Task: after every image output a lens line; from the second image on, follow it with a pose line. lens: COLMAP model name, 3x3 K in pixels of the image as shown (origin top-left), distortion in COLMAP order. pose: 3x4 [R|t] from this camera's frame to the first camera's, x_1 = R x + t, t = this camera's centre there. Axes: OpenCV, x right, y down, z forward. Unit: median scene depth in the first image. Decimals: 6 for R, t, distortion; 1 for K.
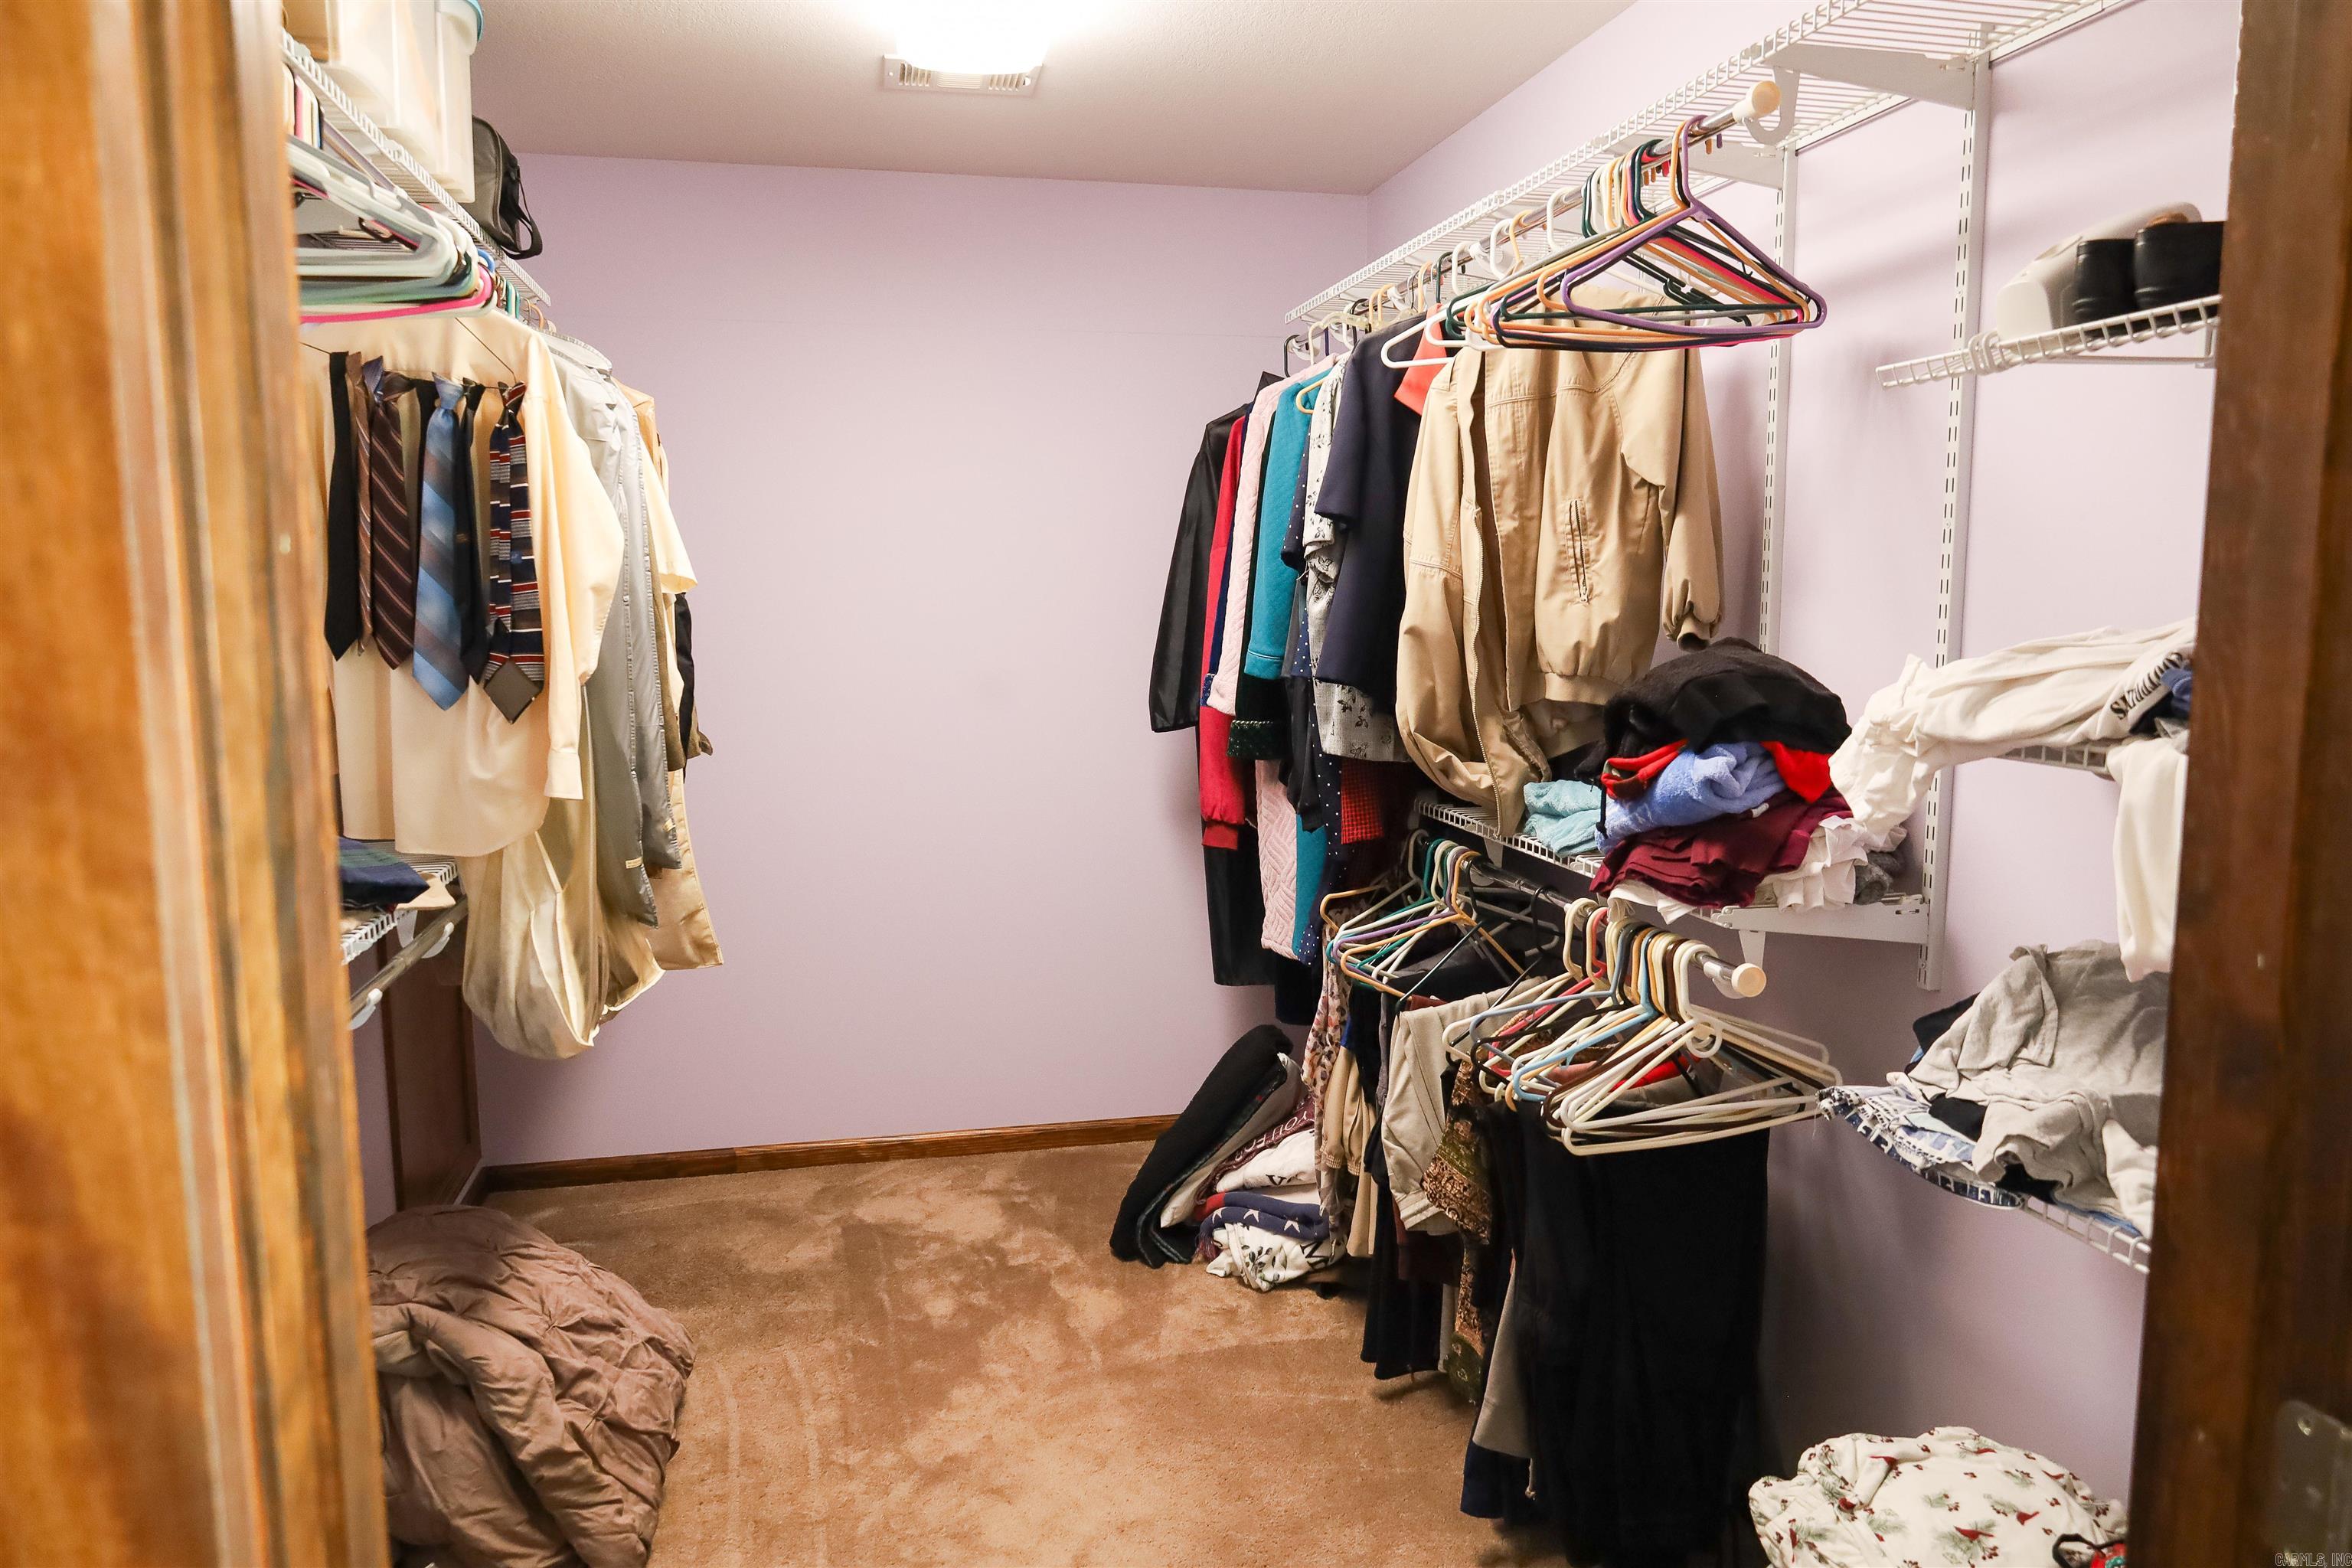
lens RADIAL K [[1600.3, 0, 1187.3], [0, 1600.3, 786.6], [0, 0, 1]] dist [-0.006440, -0.004147]
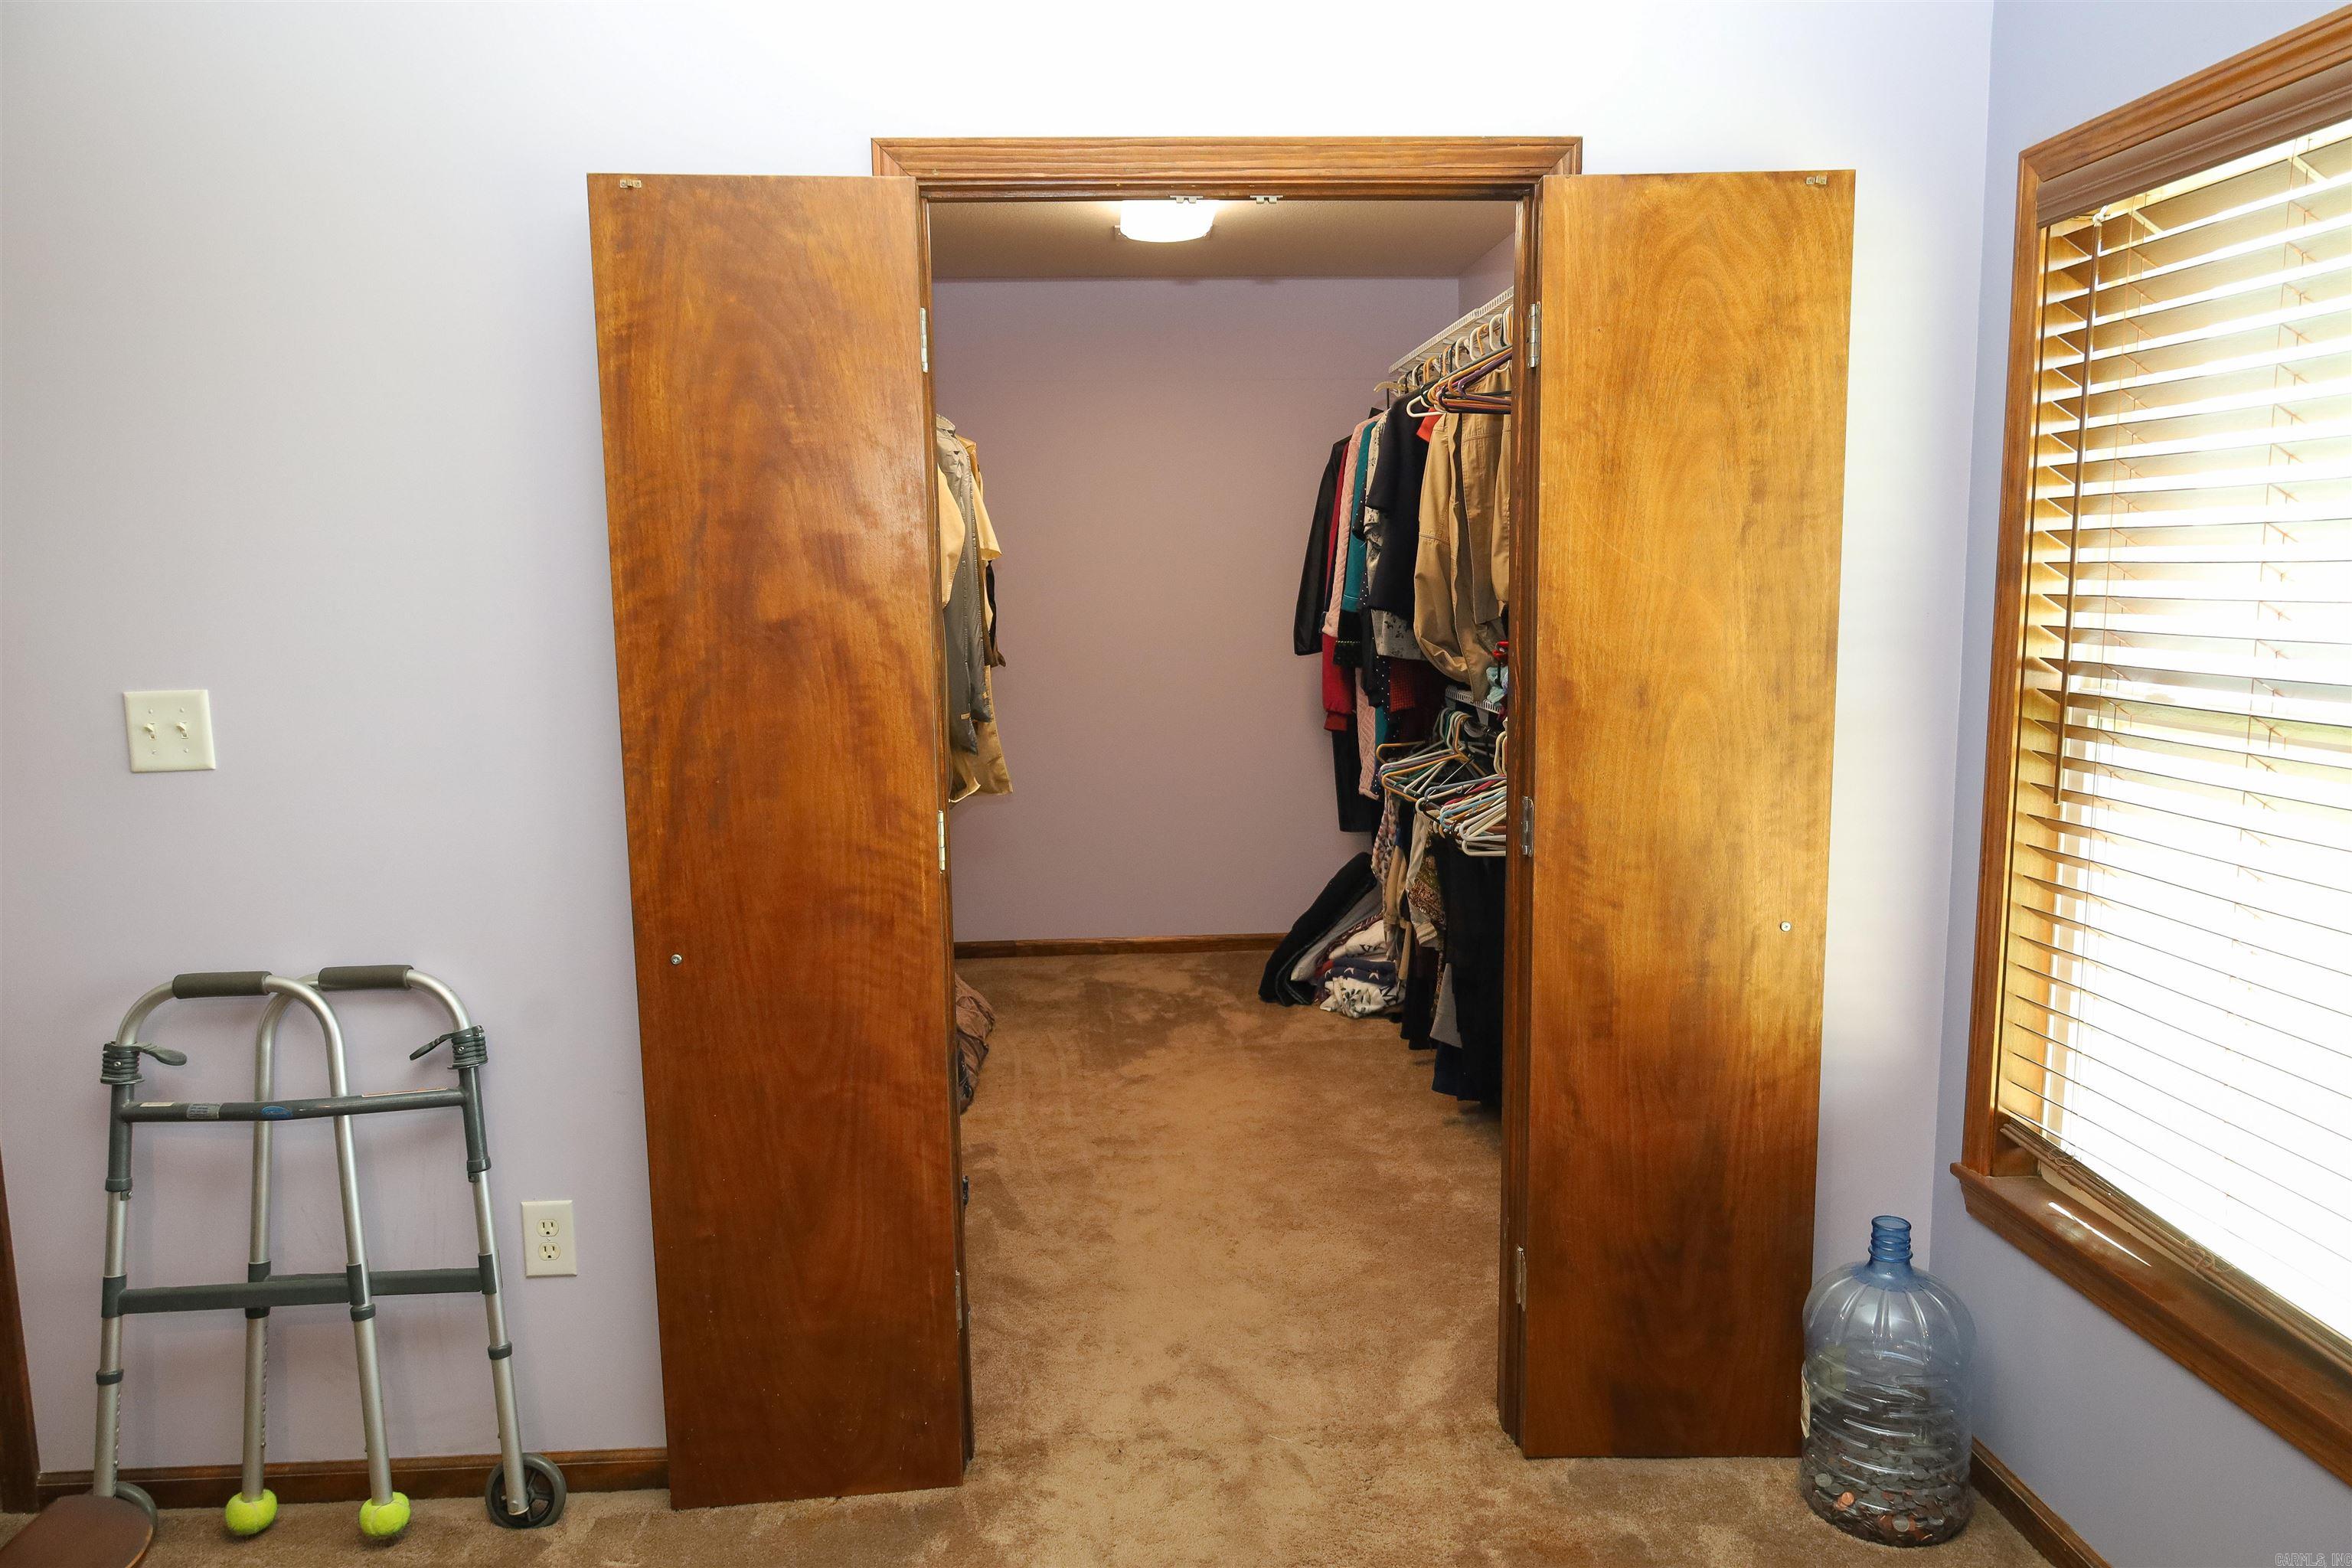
lens RADIAL K [[1600.3, 0, 1187.3], [0, 1600.3, 786.6], [0, 0, 1]] dist [-0.006440, -0.004147]
pose [[0.987276, 0.011163, -0.158623, 0.147289], [-0.009636, 0.999900, 0.010395, 0.092818], [0.158723, -0.008734, 0.987285, -0.596700]]
